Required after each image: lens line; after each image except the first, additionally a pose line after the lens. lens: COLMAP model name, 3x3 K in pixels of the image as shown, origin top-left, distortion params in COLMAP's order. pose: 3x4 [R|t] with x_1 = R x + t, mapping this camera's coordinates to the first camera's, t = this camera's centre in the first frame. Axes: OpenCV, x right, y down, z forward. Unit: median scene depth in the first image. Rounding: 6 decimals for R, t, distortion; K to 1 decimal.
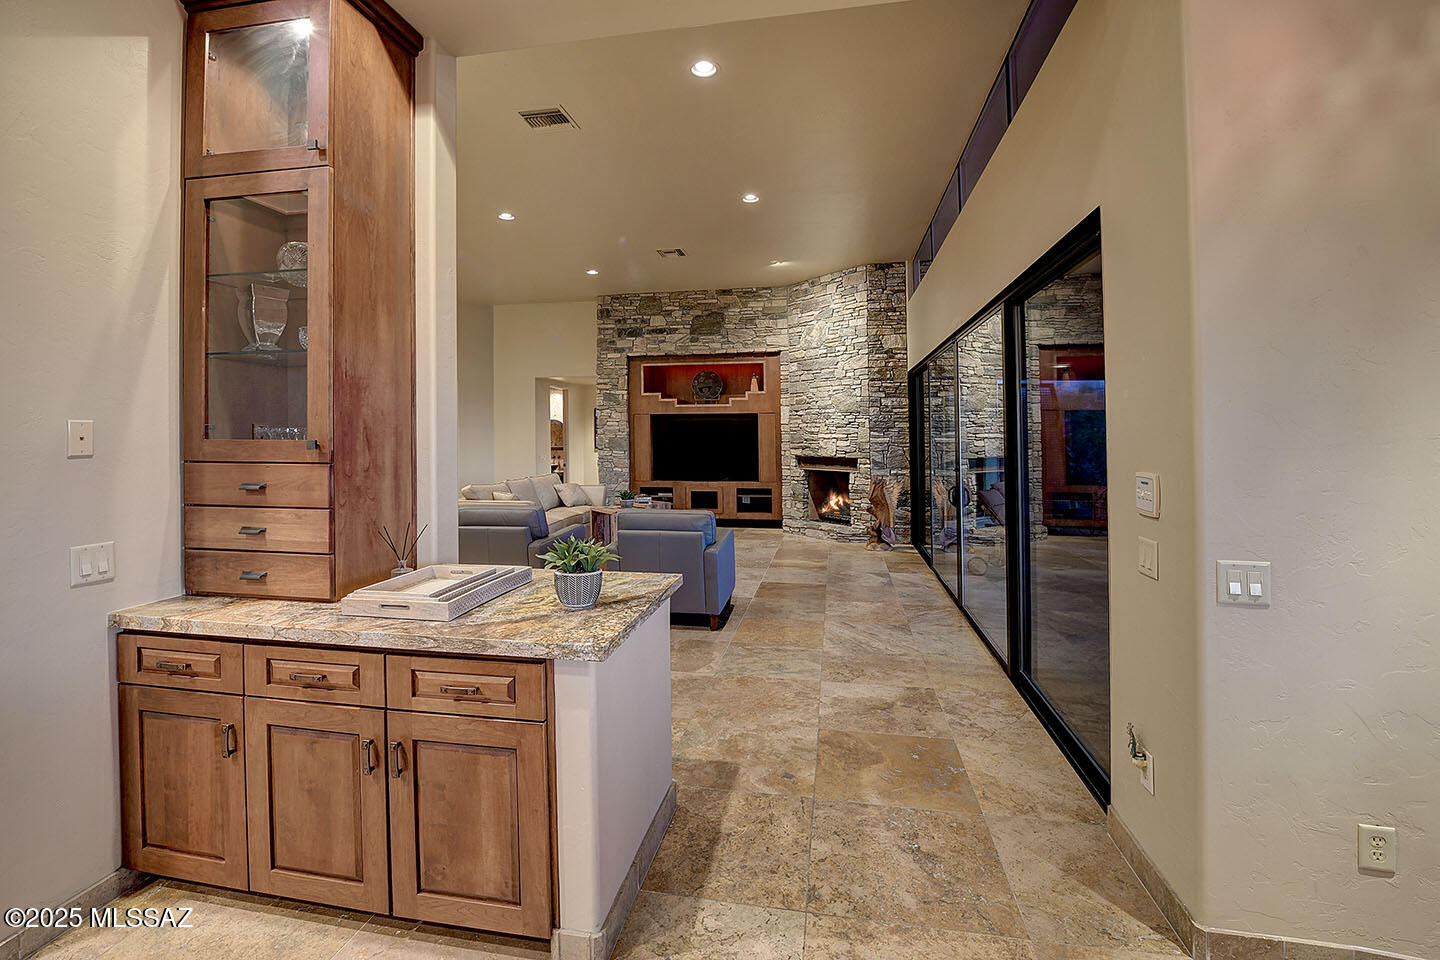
lens RADIAL K [[624.2, 0, 721.0], [0, 624.2, 434.8], [0, 0, 1]] dist [-0.001892, -0.000206]
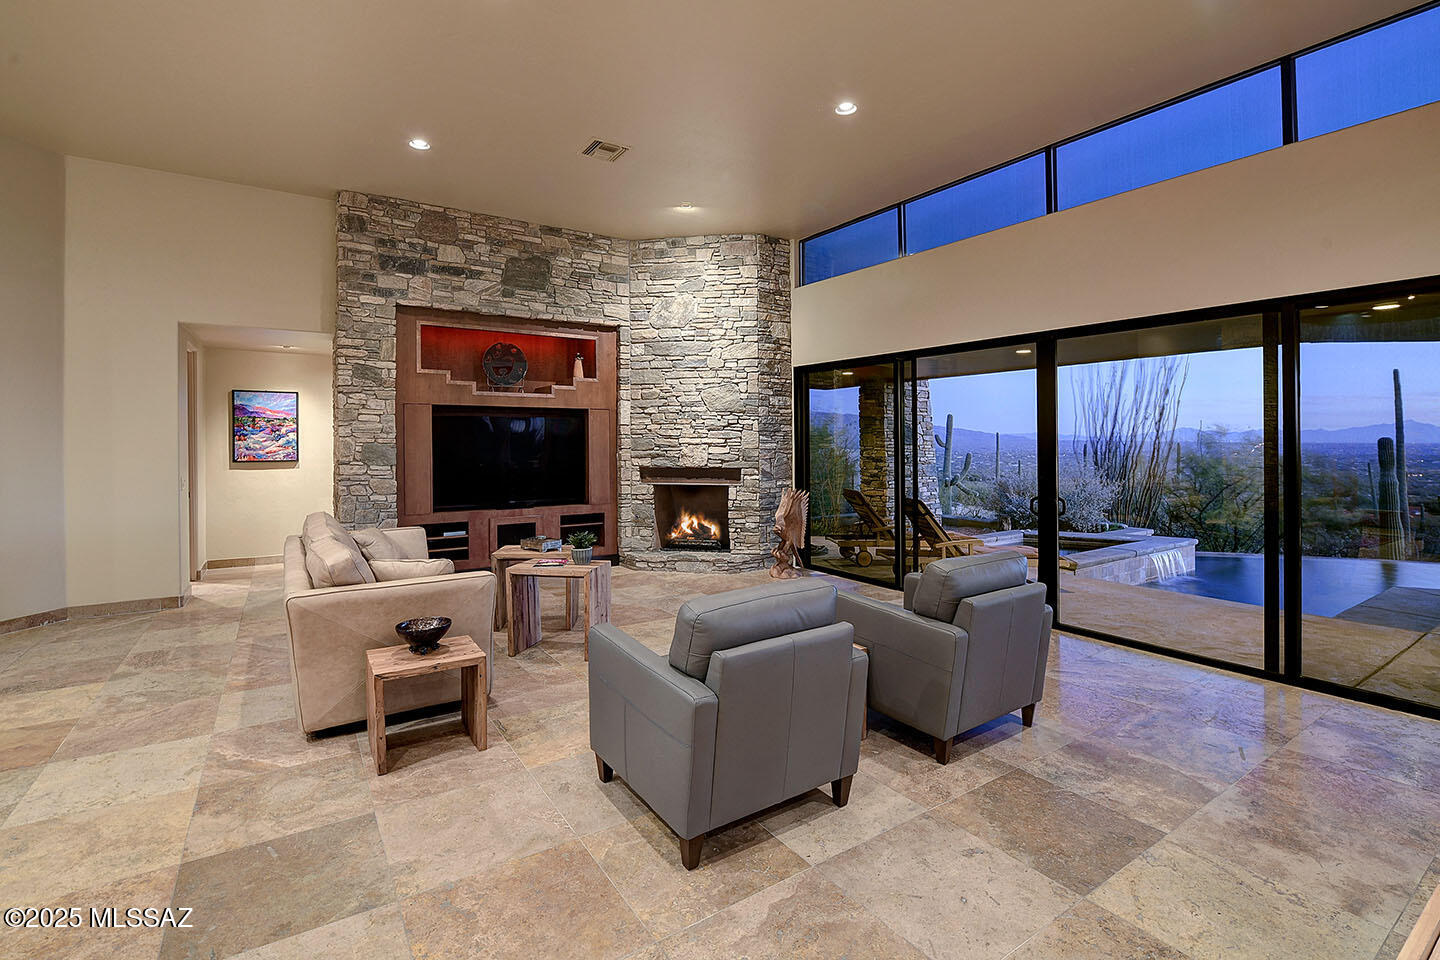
lens RADIAL K [[677.9, 0, 716.5], [0, 677.9, 439.1], [0, 0, 1]] dist [-0.014354, -0.000773]
pose [[0.733086, 0.004888, 0.680119, -0.368150], [-0.003131, 0.999988, -0.003812, 0.002631], [-0.680129, 0.000665, 0.733092, 0.334780]]
